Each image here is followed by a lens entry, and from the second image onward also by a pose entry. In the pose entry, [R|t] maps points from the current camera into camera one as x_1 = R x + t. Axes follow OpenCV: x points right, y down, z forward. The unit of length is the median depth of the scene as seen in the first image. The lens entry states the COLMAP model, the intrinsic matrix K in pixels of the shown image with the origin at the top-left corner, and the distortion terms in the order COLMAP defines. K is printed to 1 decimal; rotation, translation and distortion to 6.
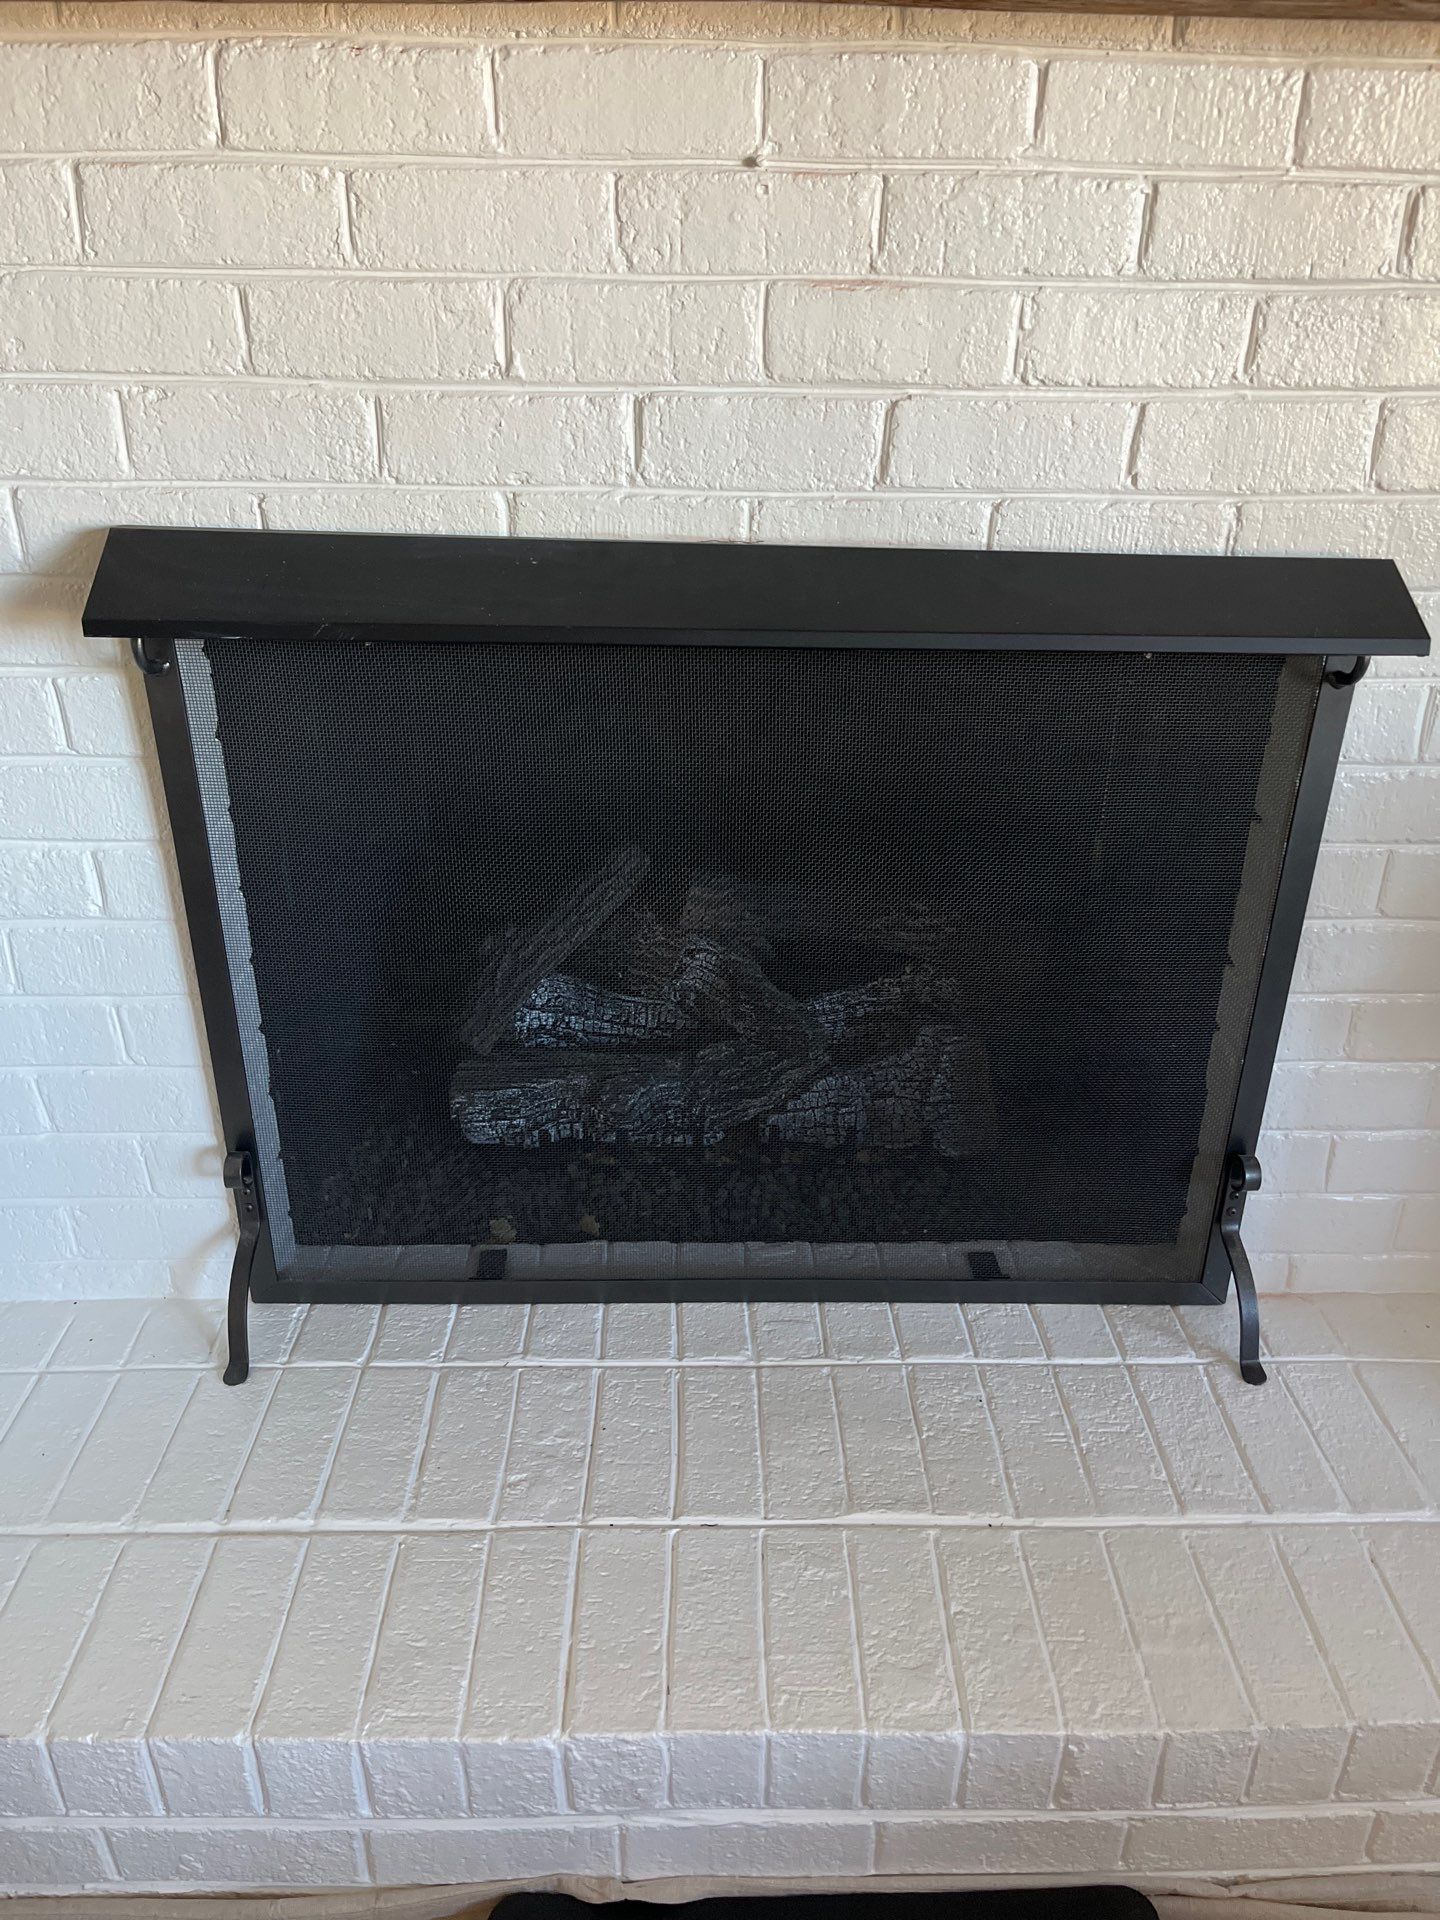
lens RADIAL K [[1430.4, 0, 737.7], [0, 1430.4, 968.8], [0, 0, 1]] dist [0.086473, -0.131199]
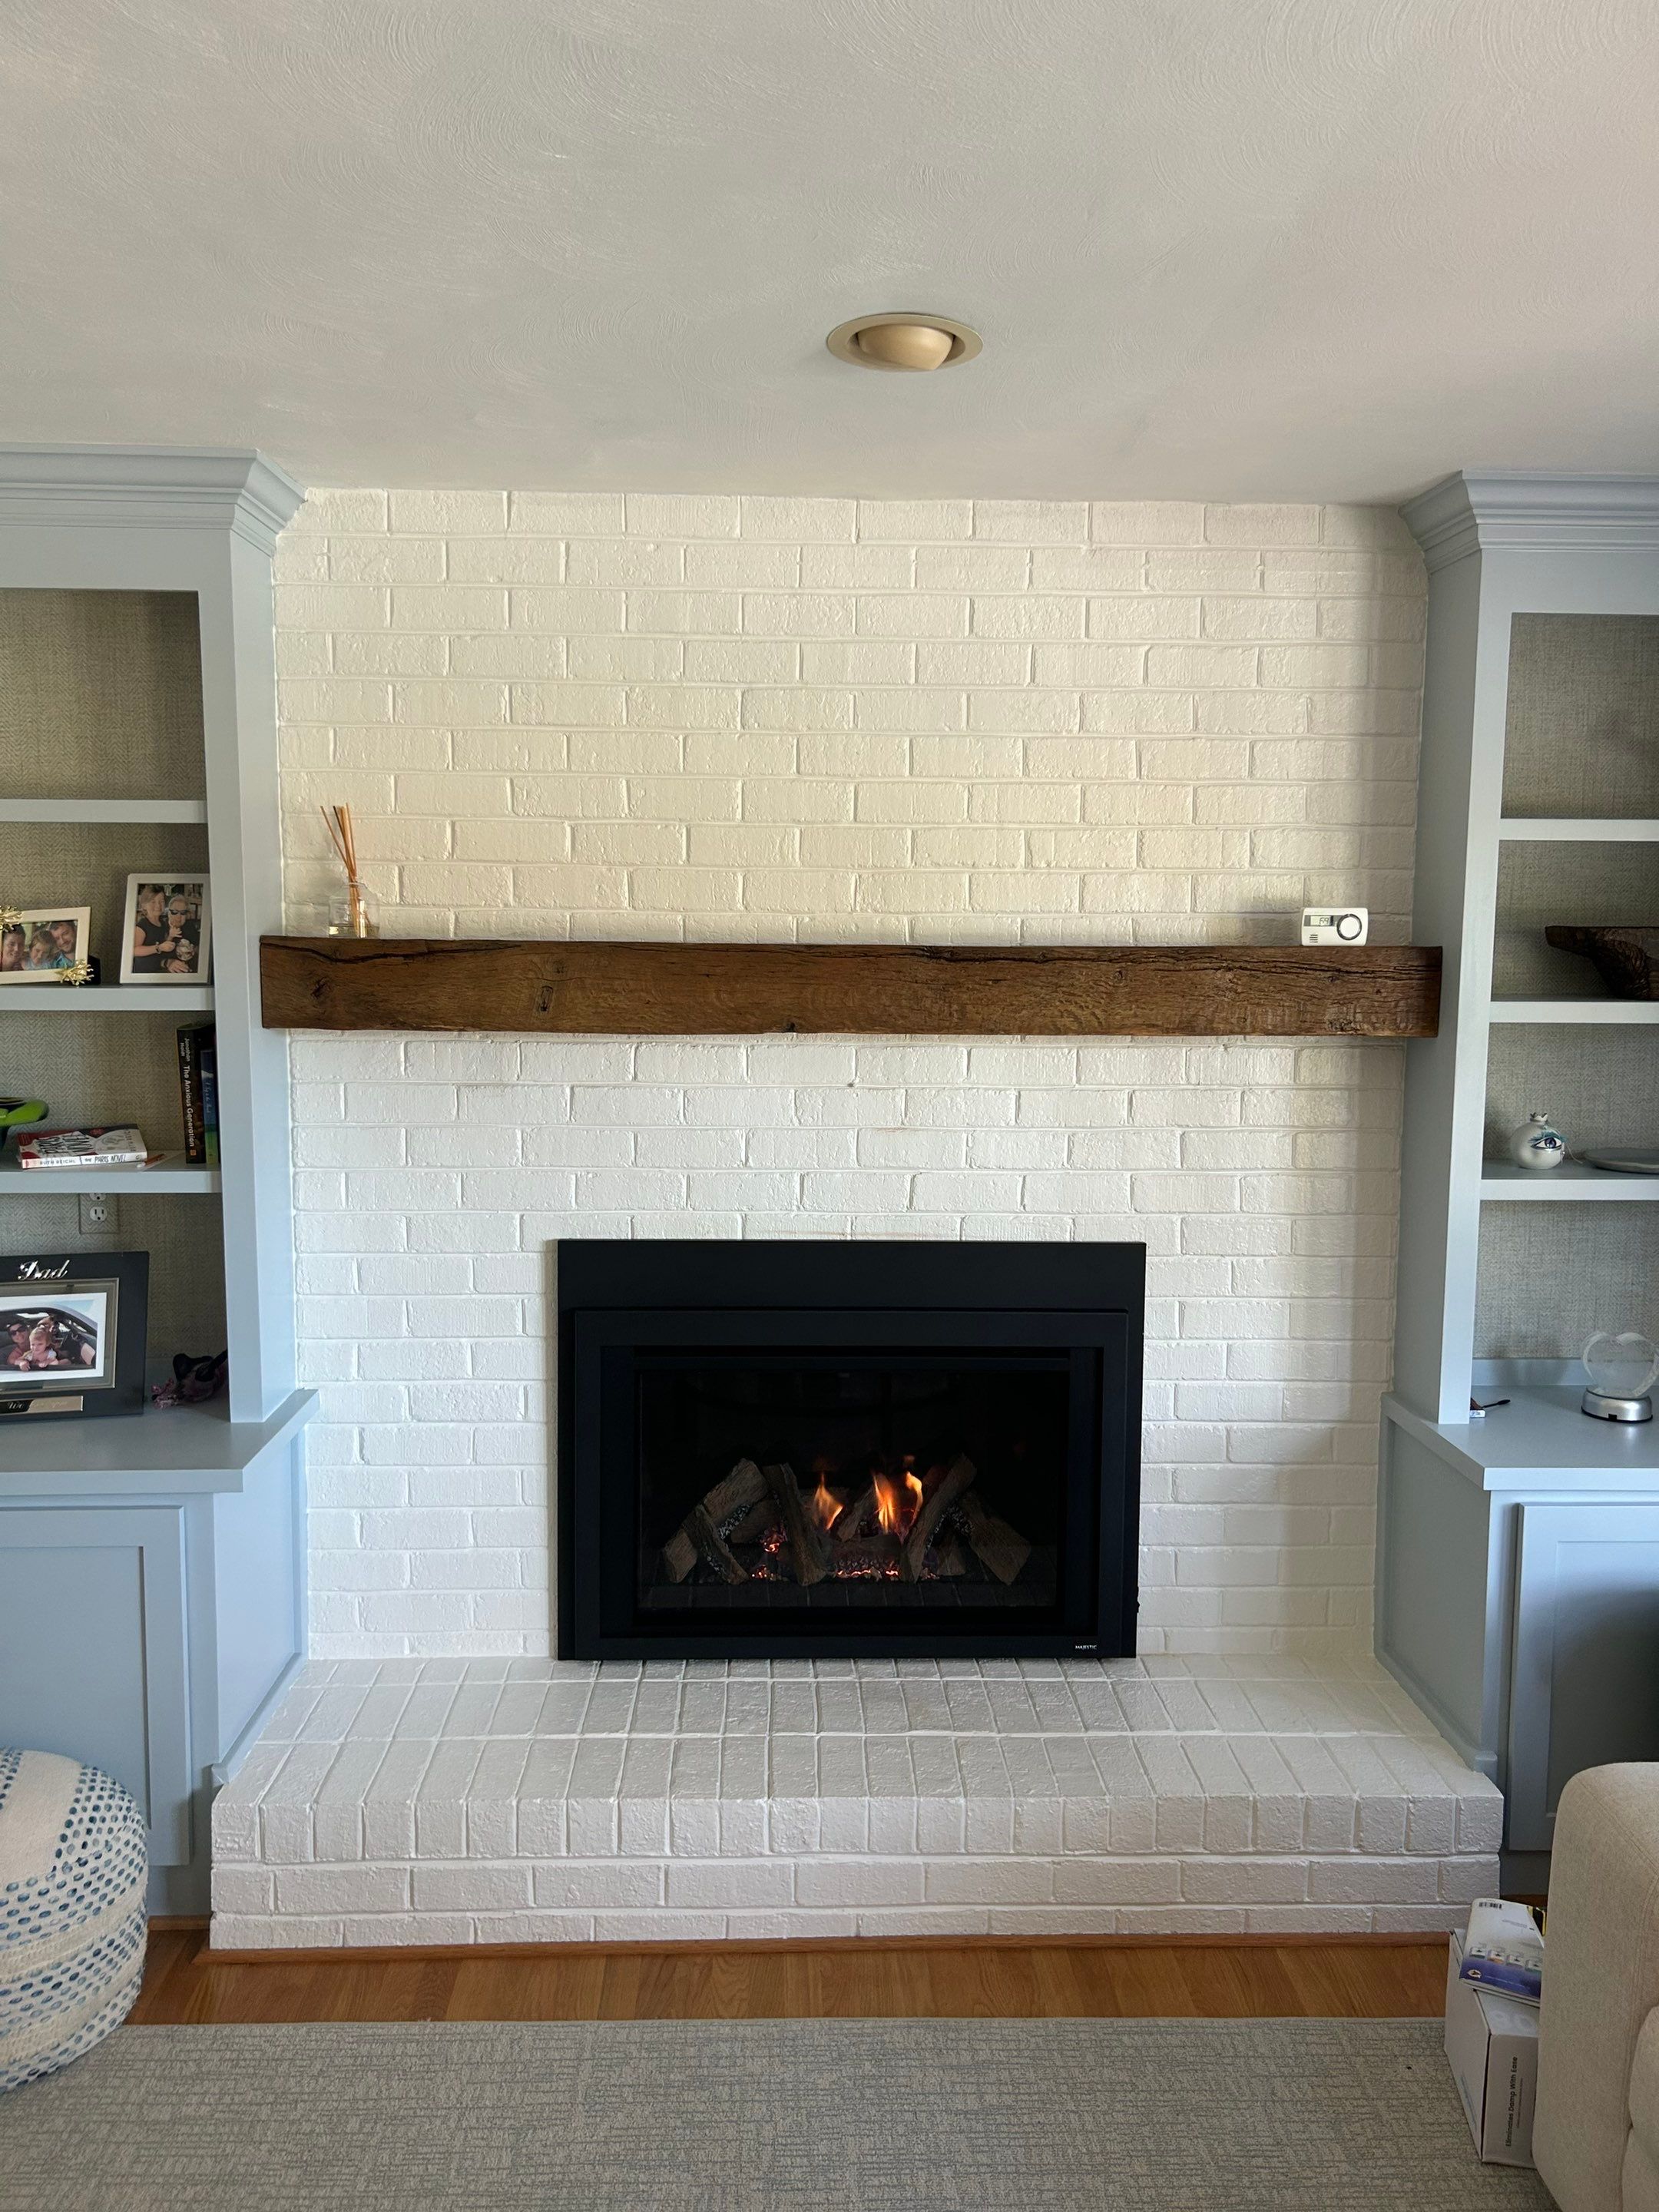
lens RADIAL K [[1614.2, 0, 827.1], [0, 1614.2, 1110.7], [0, 0, 1]] dist [0.145203, -0.330161]
pose [[0.999954, -0.004170, 0.008619, -0.050778], [0.006920, 0.936883, -0.349575, 0.402197], [-0.006617, 0.349618, 0.936869, -1.423854]]
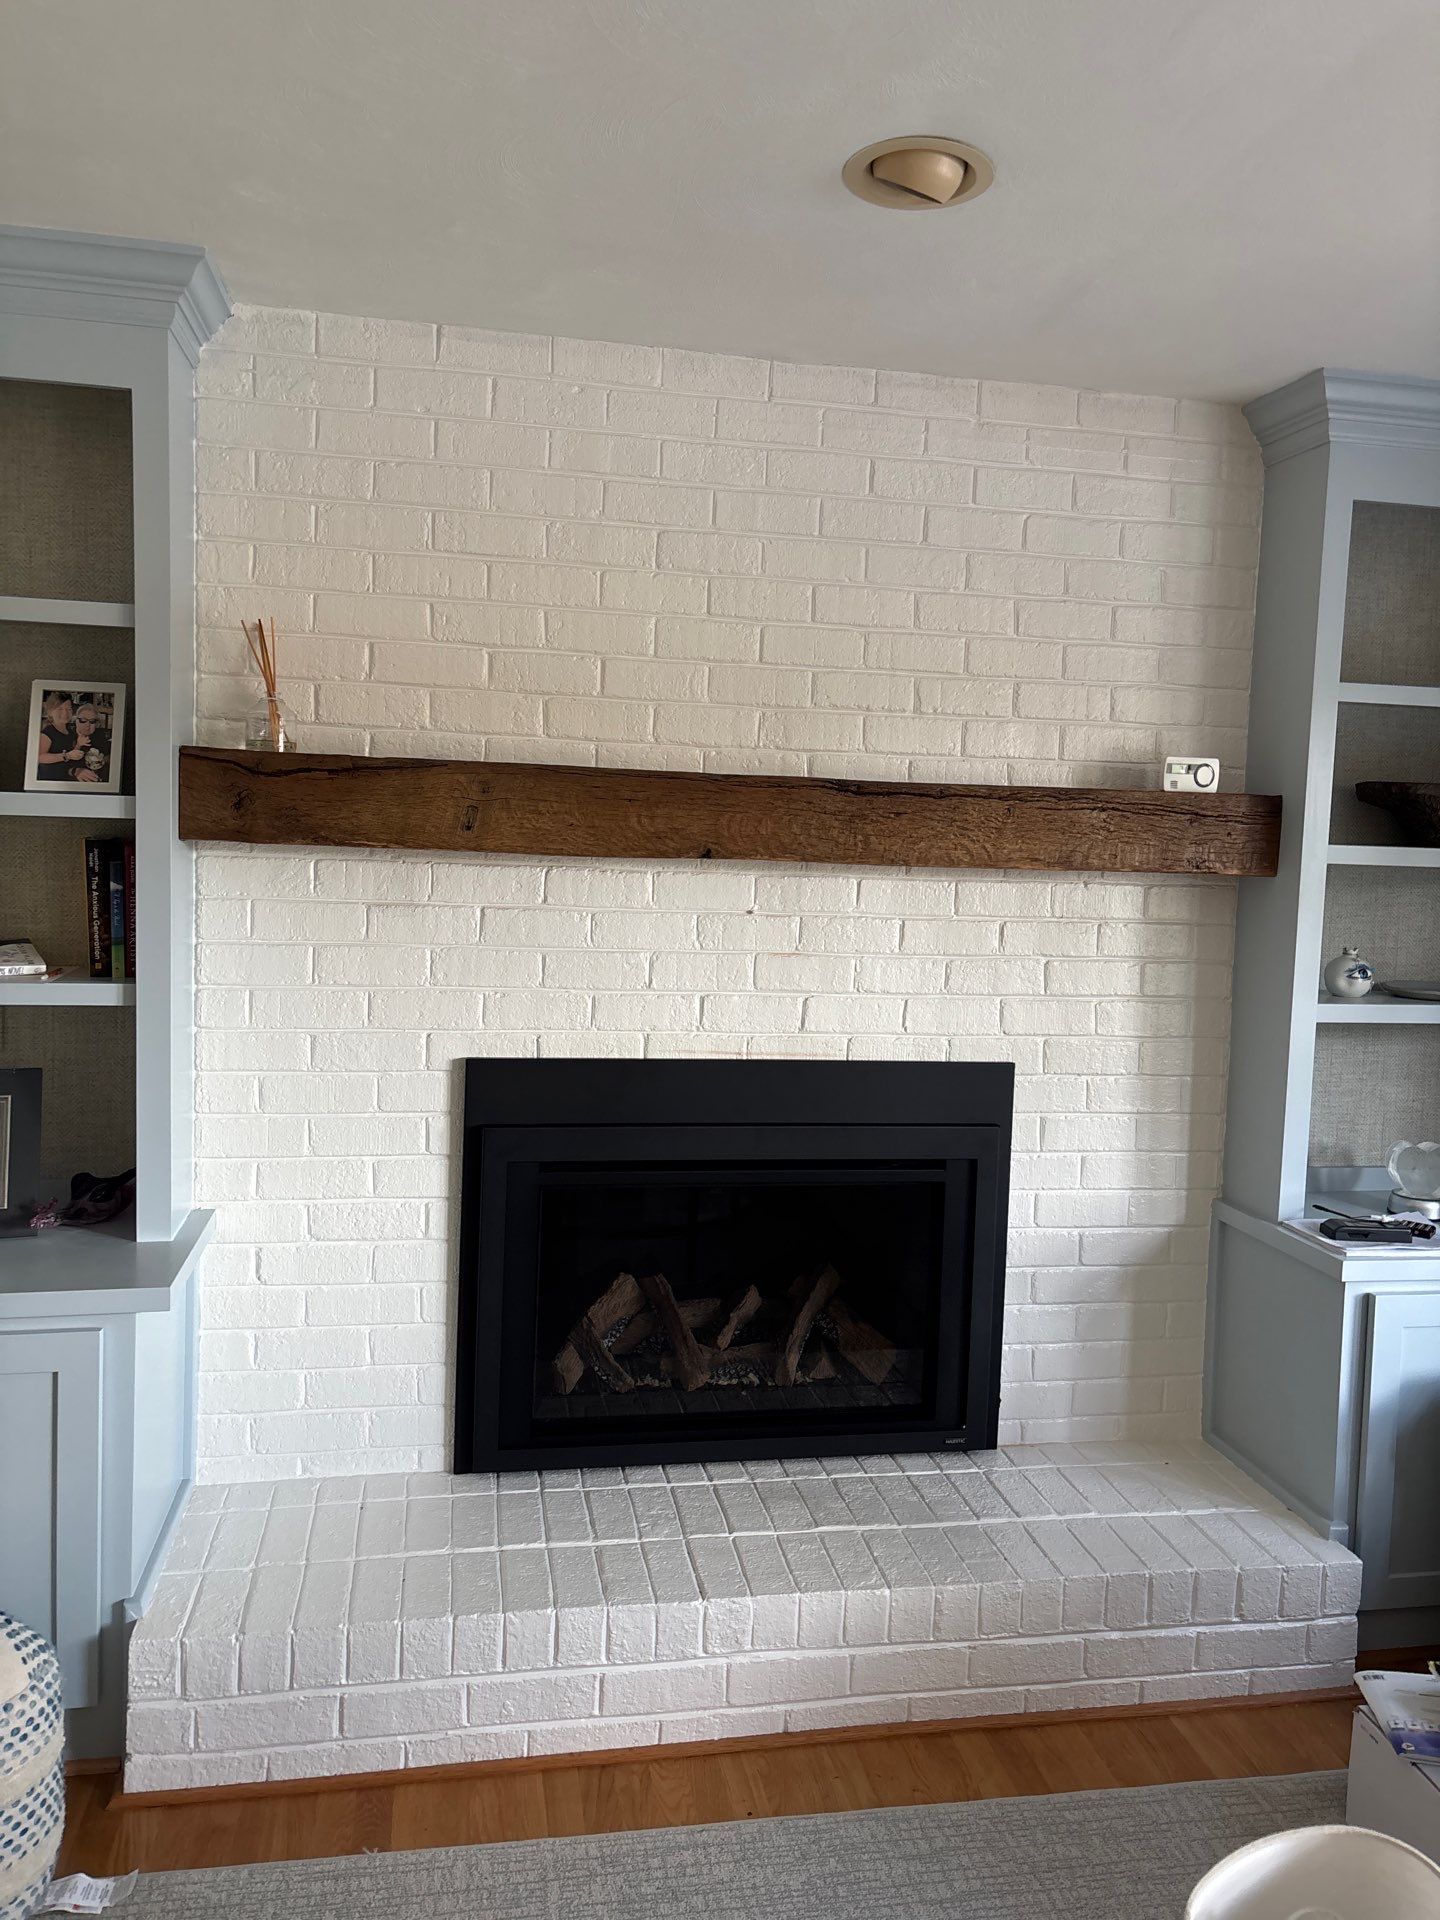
lens RADIAL K [[1411.6, 0, 733.5], [0, 1411.6, 945.8], [0, 0, 1]] dist [0.105242, -0.182245]
pose [[0.986311, 0.010636, 0.164550, -0.402716], [0.051724, 0.927595, -0.369989, 0.393380], [-0.156571, 0.373435, 0.914348, -1.173263]]
